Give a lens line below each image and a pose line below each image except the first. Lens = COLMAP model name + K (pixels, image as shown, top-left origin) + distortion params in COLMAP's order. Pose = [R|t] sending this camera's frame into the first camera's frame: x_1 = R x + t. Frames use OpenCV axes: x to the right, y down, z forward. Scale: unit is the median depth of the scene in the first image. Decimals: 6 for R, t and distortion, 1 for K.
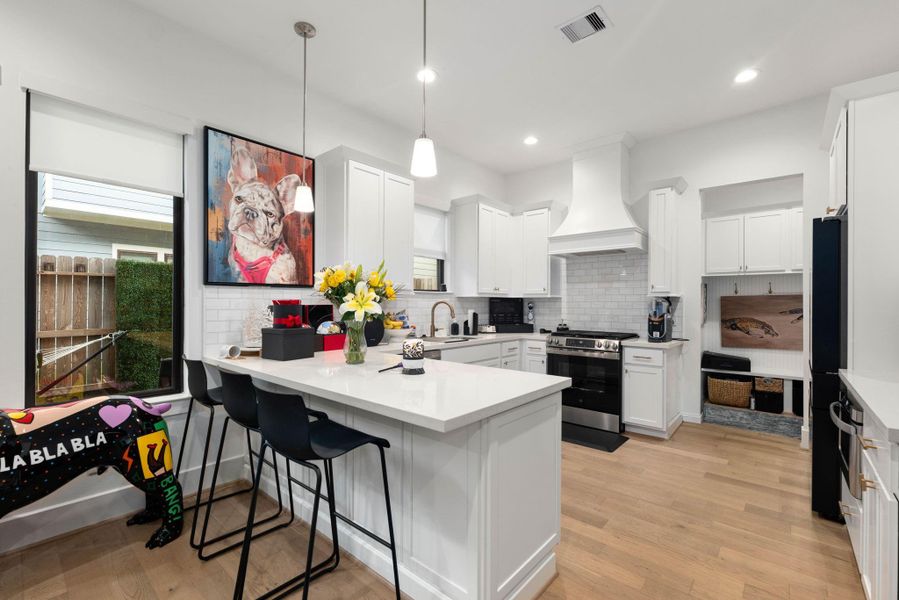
lens RADIAL K [[389.0, 0, 449.6], [0, 389.0, 303.4], [0, 0, 1]] dist [-0.001940, -0.000198]
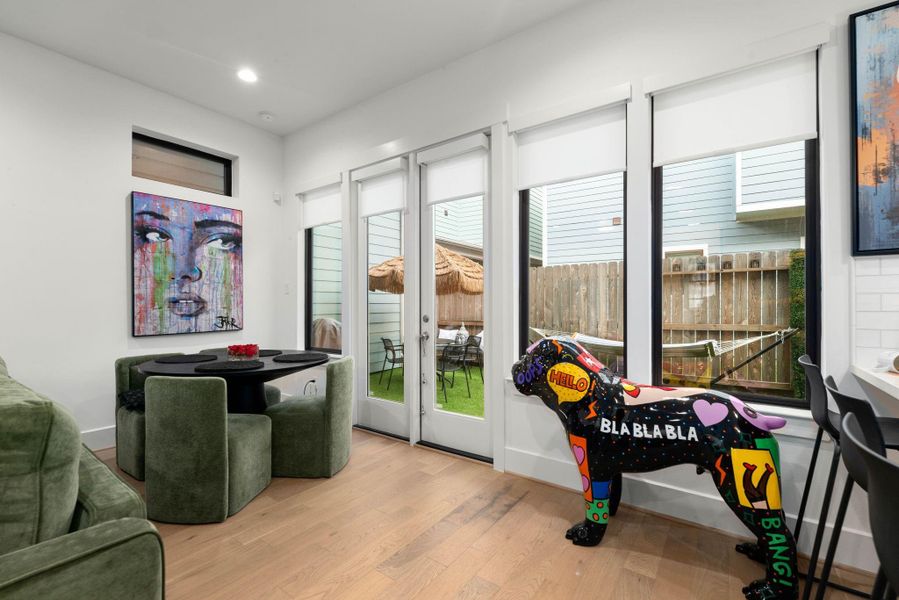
lens RADIAL K [[392.4, 0, 449.2], [0, 392.4, 302.1], [0, 0, 1]] dist [0.000383, -0.000061]
pose [[0.089020, -0.008773, -0.995991, -0.025191], [-0.000019, 0.999961, -0.008809, 0.031824], [0.996030, 0.000803, 0.089017, 0.226150]]
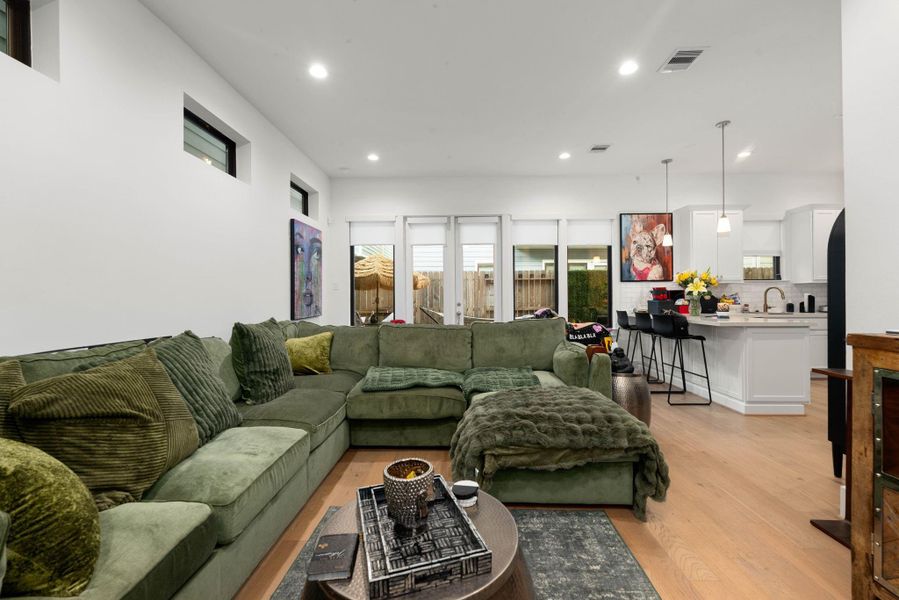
lens RADIAL K [[369.8, 0, 450.6], [0, 369.8, 294.8], [0, 0, 1]] dist [-0.001448, -0.000281]
pose [[0.641111, -0.011394, -0.767364, 0.355821], [0.007216, 0.999935, -0.008818, 0.035755], [0.767415, 0.000117, 0.641151, -1.038977]]
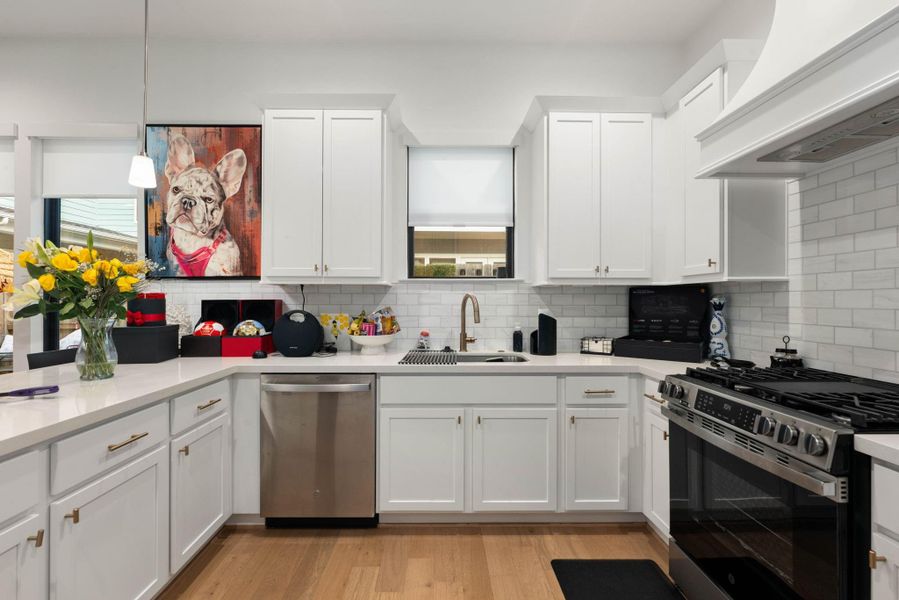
lens RADIAL K [[397.7, 0, 447.0], [0, 397.7, 298.4], [0, 0, 1]] dist [-0.001999, 0.000019]
pose [[0.664486, -0.006551, -0.747272, 0.585213], [0.001259, 0.999970, -0.007646, 0.008263], [0.747300, 0.004140, 0.664474, 0.780872]]
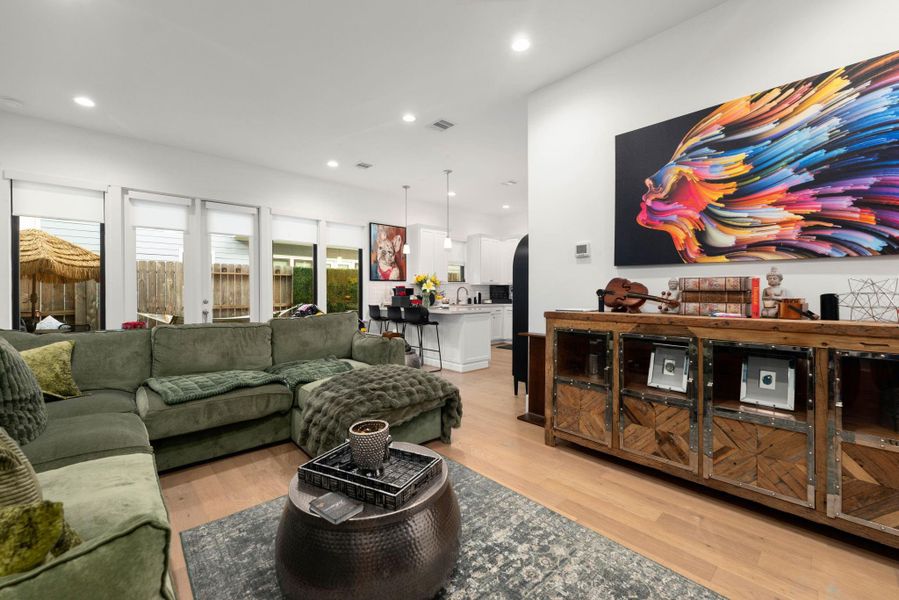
lens RADIAL K [[369.8, 0, 450.6], [0, 369.8, 294.8], [0, 0, 1]] dist [-0.001448, -0.000281]
pose [[0.994121, -0.004837, -0.108168, 0.181893], [0.005432, 0.999972, 0.005208, 0.035016], [0.108140, -0.005765, 0.994119, -1.319013]]
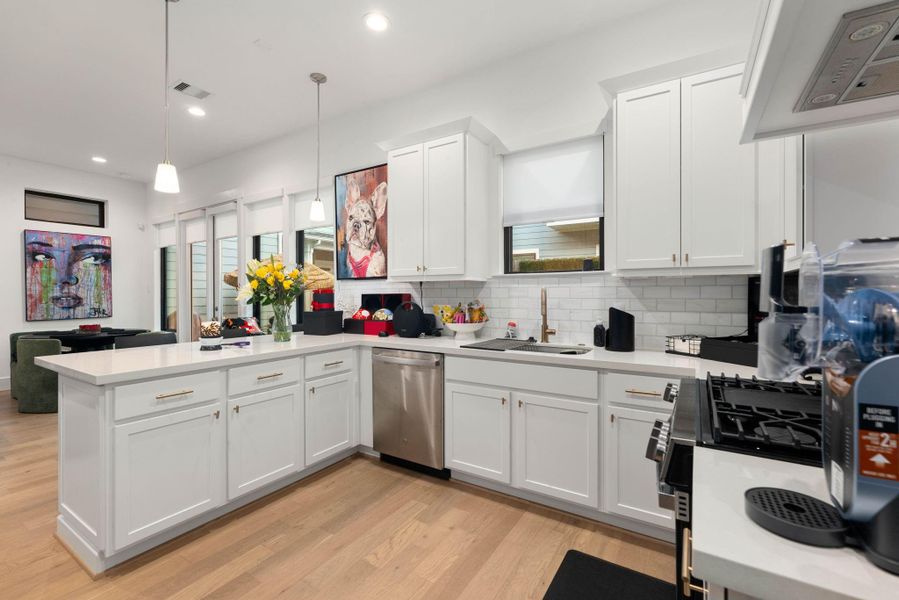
lens RADIAL K [[392.7, 0, 448.2], [0, 392.7, 295.7], [0, 0, 1]] dist [0.000037, 0.000075]
pose [[0.151845, 0.000546, -0.988404, 0.820605], [0.002853, 0.999995, 0.000991, 0.008925], [0.988400, -0.002970, 0.151843, 1.038799]]
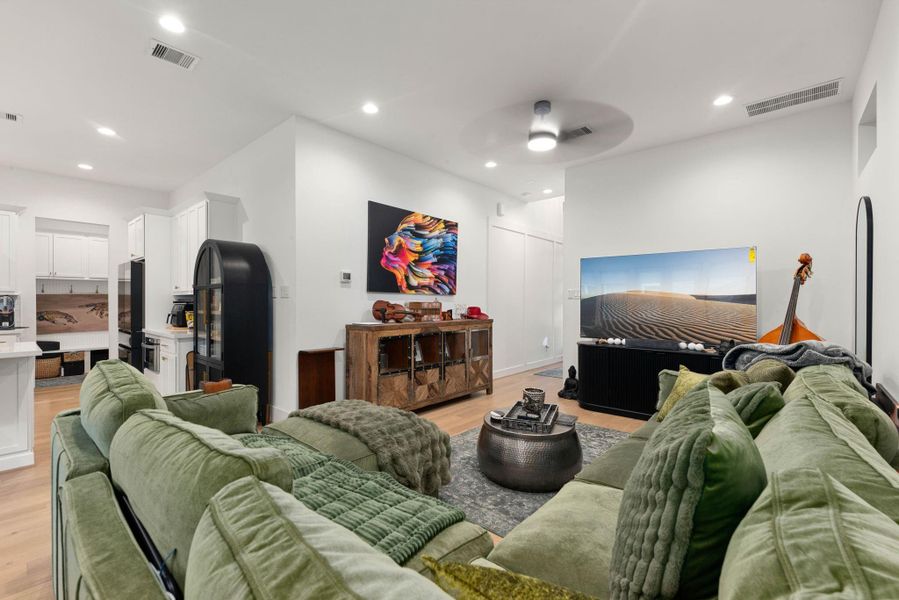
lens RADIAL K [[397.7, 0, 447.0], [0, 397.7, 298.4], [0, 0, 1]] dist [-0.001999, 0.000019]
pose [[-0.000759, 0.003908, 0.999992, -1.002955], [-0.000649, 0.999992, -0.003909, -0.002280], [-1.000000, -0.000652, -0.000757, -0.587618]]
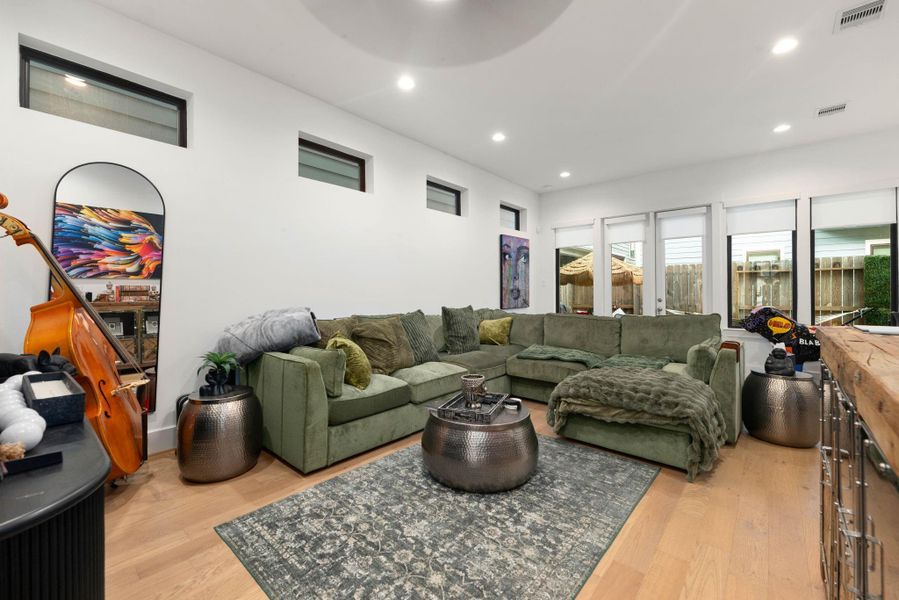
lens RADIAL K [[373.5, 0, 443.3], [0, 373.5, 288.5], [0, 0, 1]] dist [-0.001711, 0.000030]
pose [[-0.006853, -0.014322, -0.999874, 0.854114], [-0.000633, 0.999897, -0.014318, 0.037320], [0.999976, 0.000535, -0.006861, -0.873267]]
